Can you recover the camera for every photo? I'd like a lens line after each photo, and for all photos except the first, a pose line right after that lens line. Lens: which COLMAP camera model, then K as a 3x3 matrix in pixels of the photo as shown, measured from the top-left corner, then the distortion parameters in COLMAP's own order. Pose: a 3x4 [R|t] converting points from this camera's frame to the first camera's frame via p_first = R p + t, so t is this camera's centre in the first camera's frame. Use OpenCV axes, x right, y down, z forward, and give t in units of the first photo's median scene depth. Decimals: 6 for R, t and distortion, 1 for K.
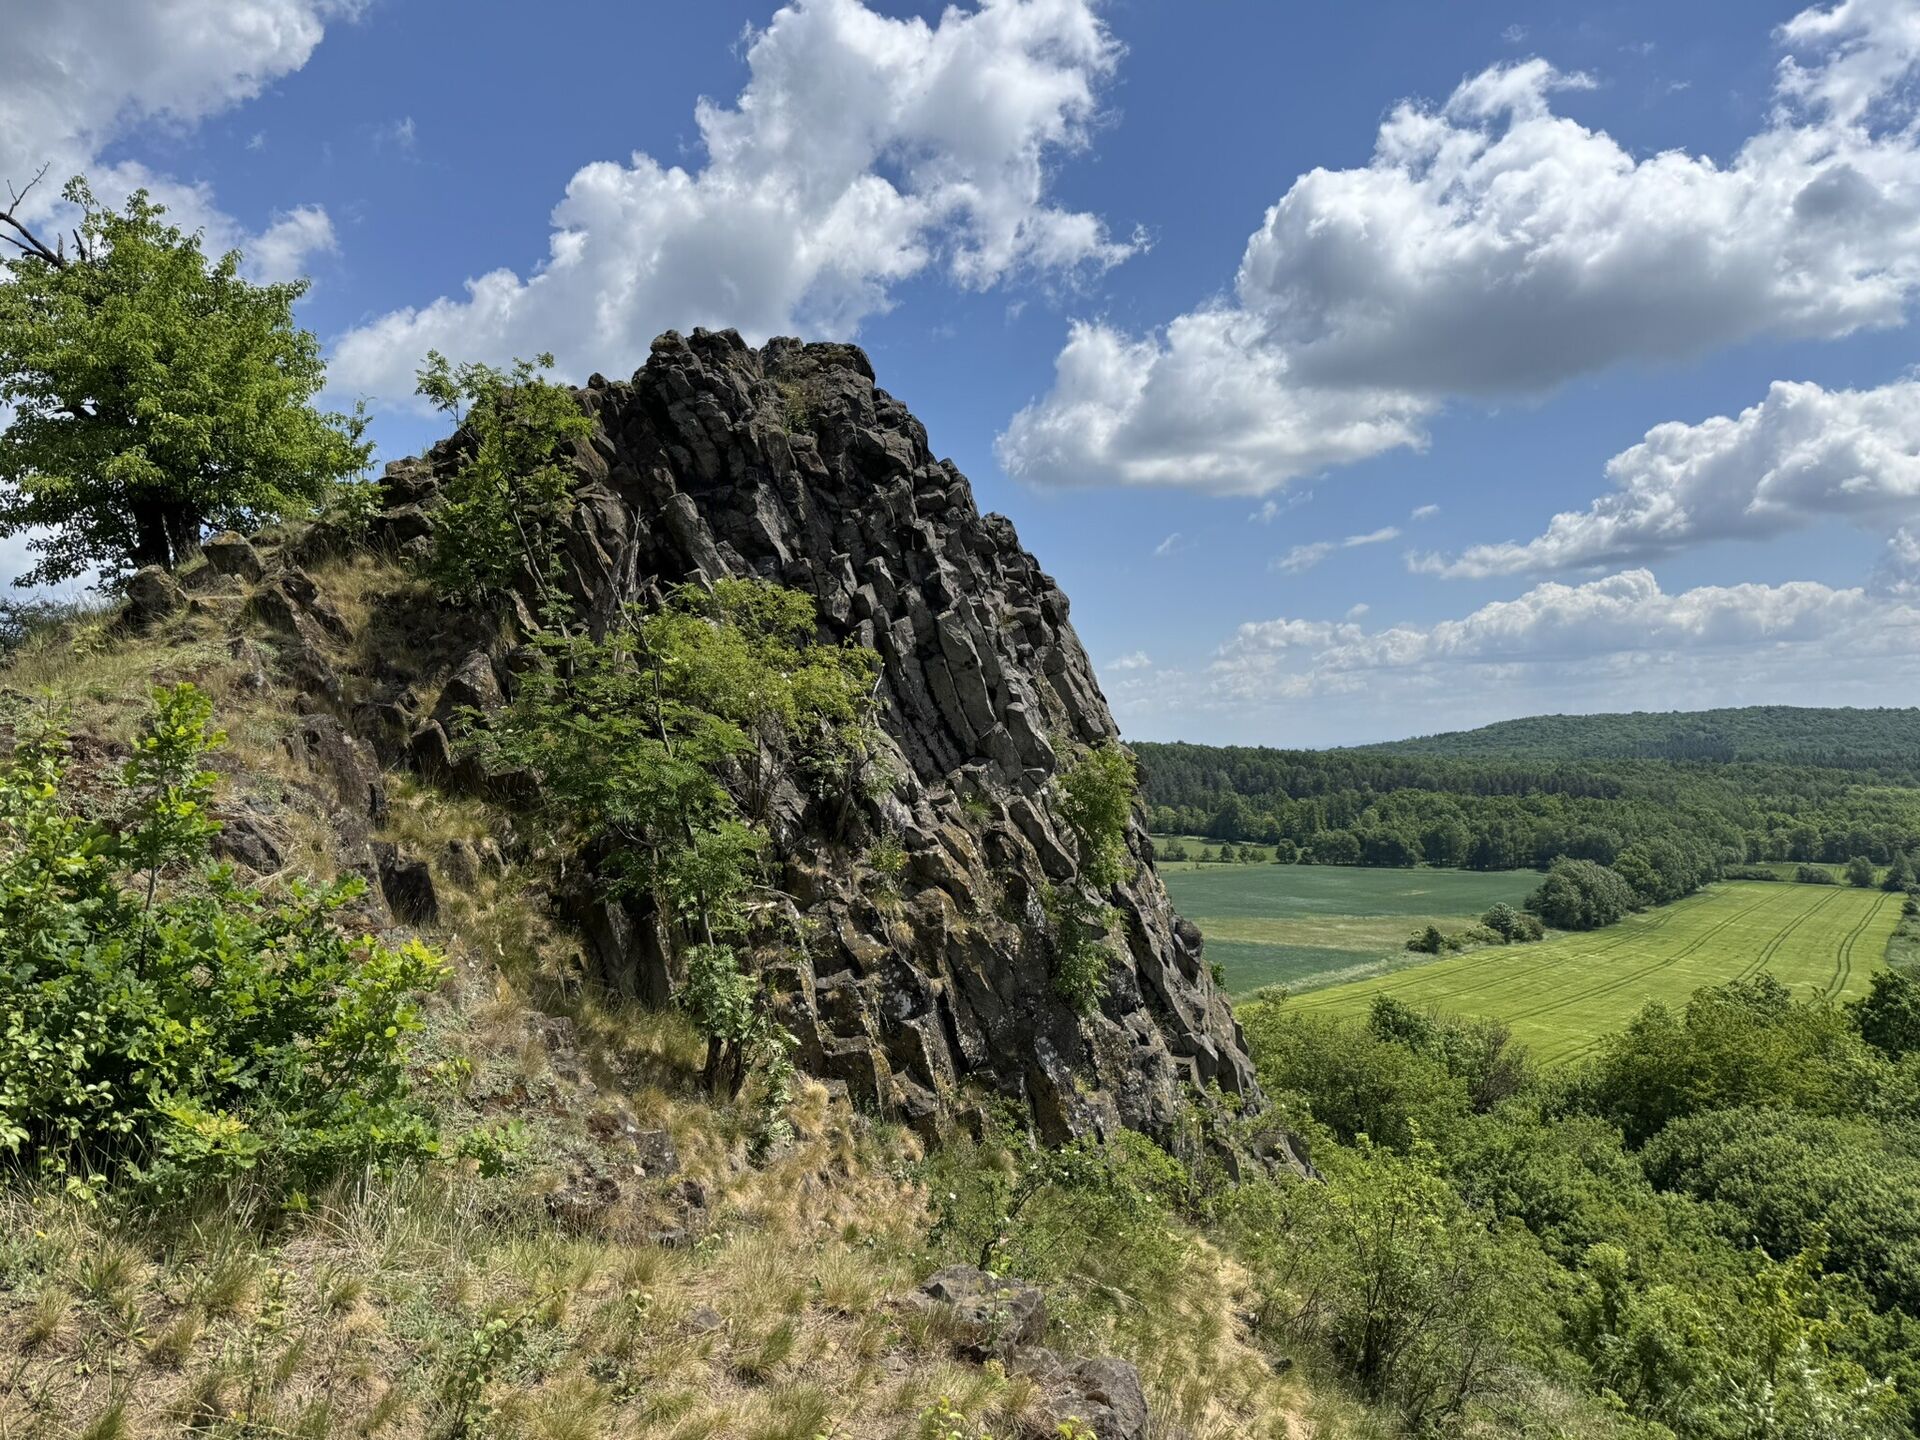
lens RADIAL K [[1369.5, 0, 932.2], [0, 1369.5, 726.6], [0, 0, 1]] dist [0.140008, -0.267339]
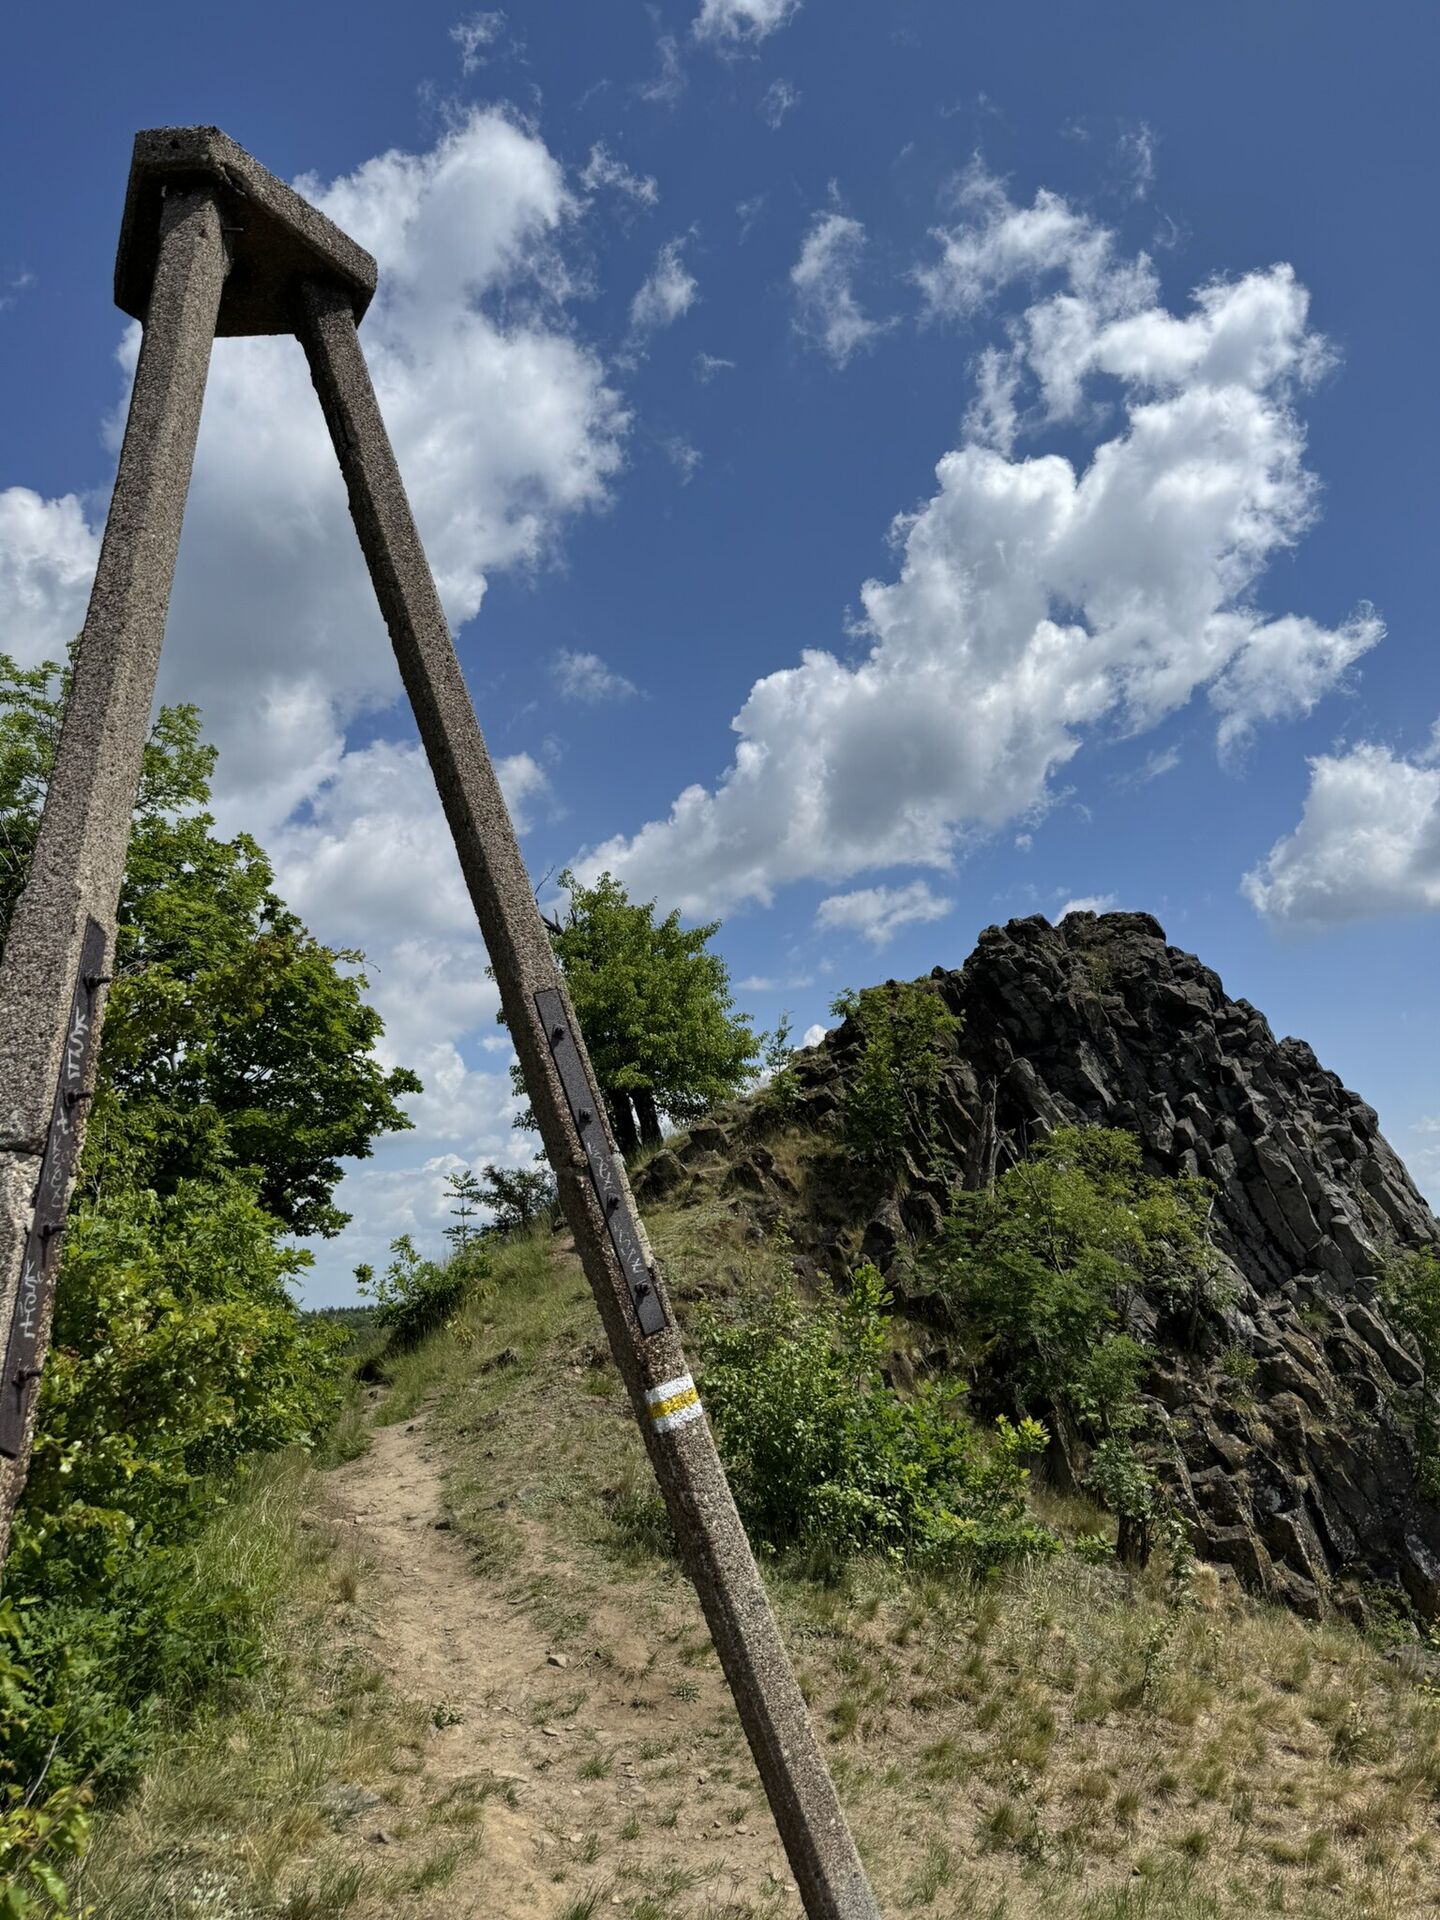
lens RADIAL K [[1369.5, 0, 670.4], [0, 1369.5, 959.2], [0, 0, 1]] dist [0.140008, -0.267339]
pose [[0.936567, -0.104030, -0.334695, -0.048503], [0.040287, 0.980559, -0.192044, -0.028107], [0.348166, 0.166378, 0.922550, -0.259497]]
